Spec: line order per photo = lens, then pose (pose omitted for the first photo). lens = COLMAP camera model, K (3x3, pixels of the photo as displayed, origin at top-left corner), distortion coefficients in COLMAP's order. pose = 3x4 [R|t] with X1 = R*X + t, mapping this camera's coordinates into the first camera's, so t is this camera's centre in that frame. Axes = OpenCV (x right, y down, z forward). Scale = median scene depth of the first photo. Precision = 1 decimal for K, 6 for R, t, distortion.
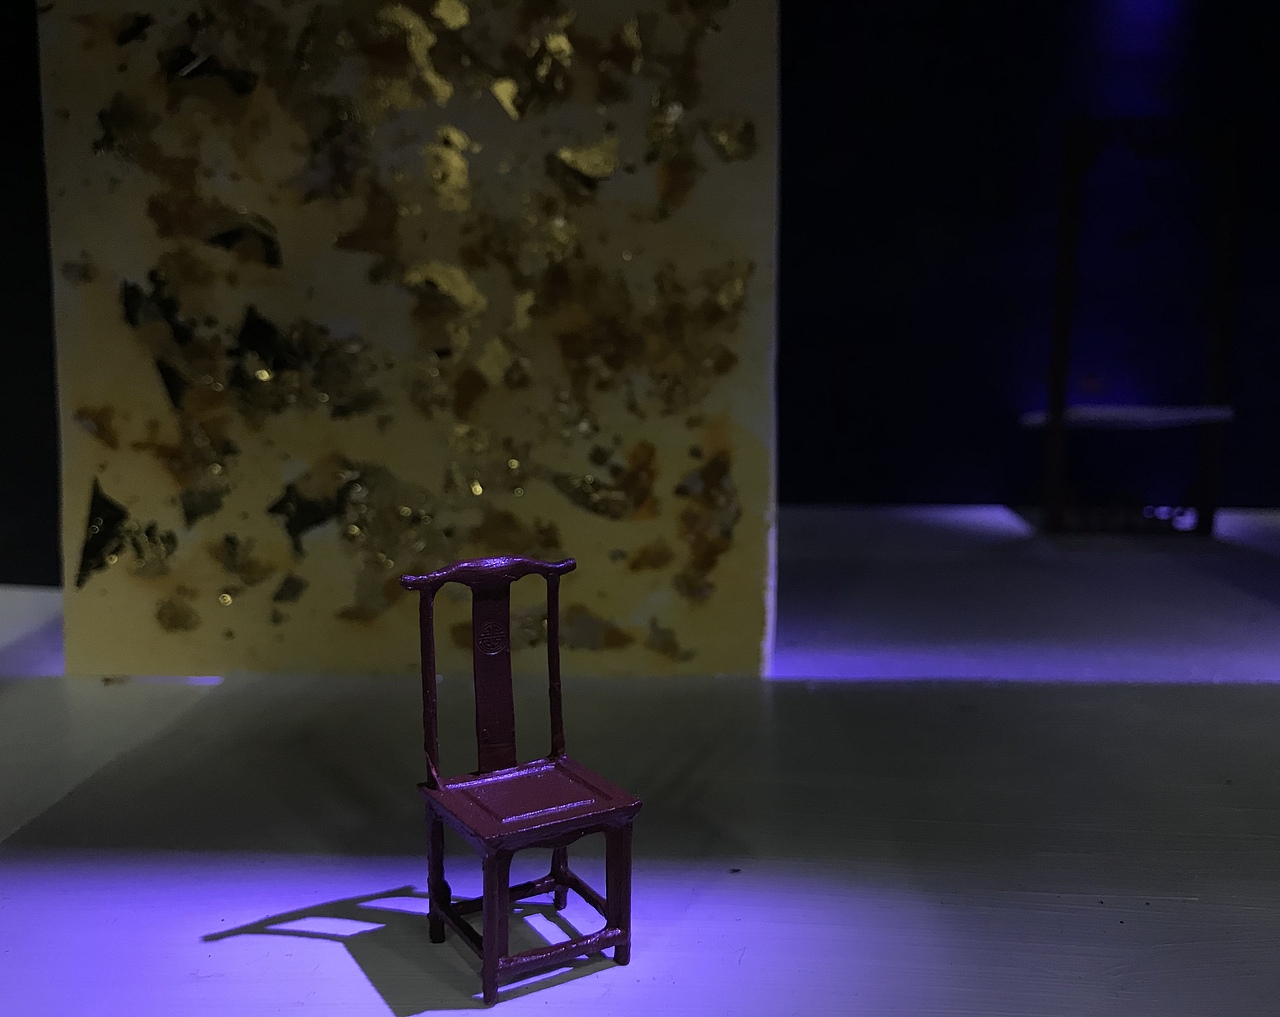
lens RADIAL K [[1647.9, 0, 640.0], [0, 1647.9, 508.5], [0, 0, 1]] dist [0.016522, -0.075359]
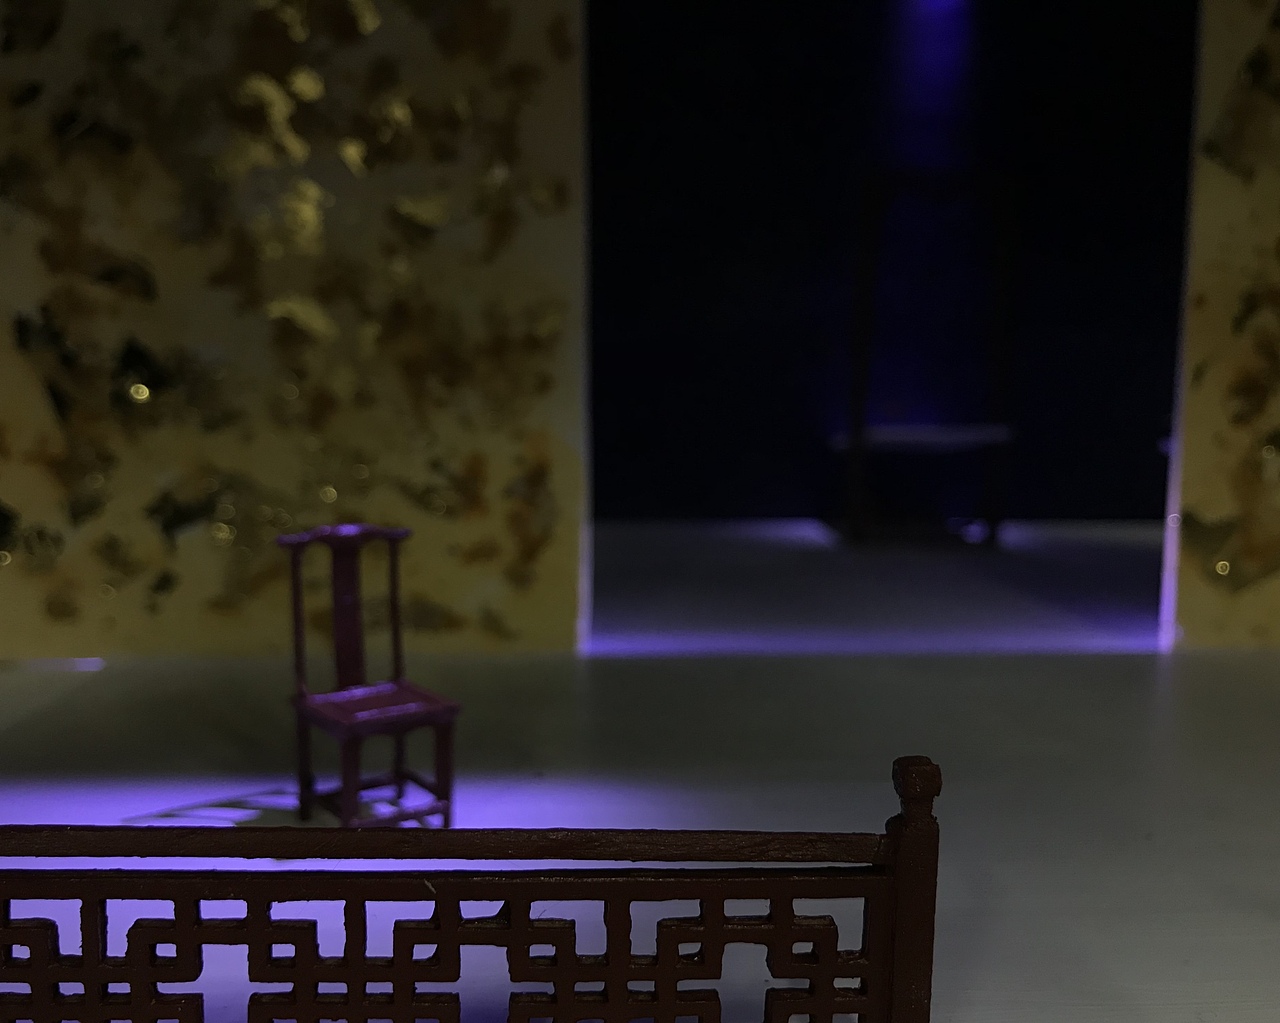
lens RADIAL K [[1647.9, 0, 640.0], [0, 1647.9, 511.5], [0, 0, 1]] dist [0.016522, -0.075359]
pose [[0.995756, -0.007639, 0.091712, 0.011702], [0.009363, 0.999787, -0.018381, 0.024520], [-0.091552, 0.019162, 0.995616, -0.172886]]
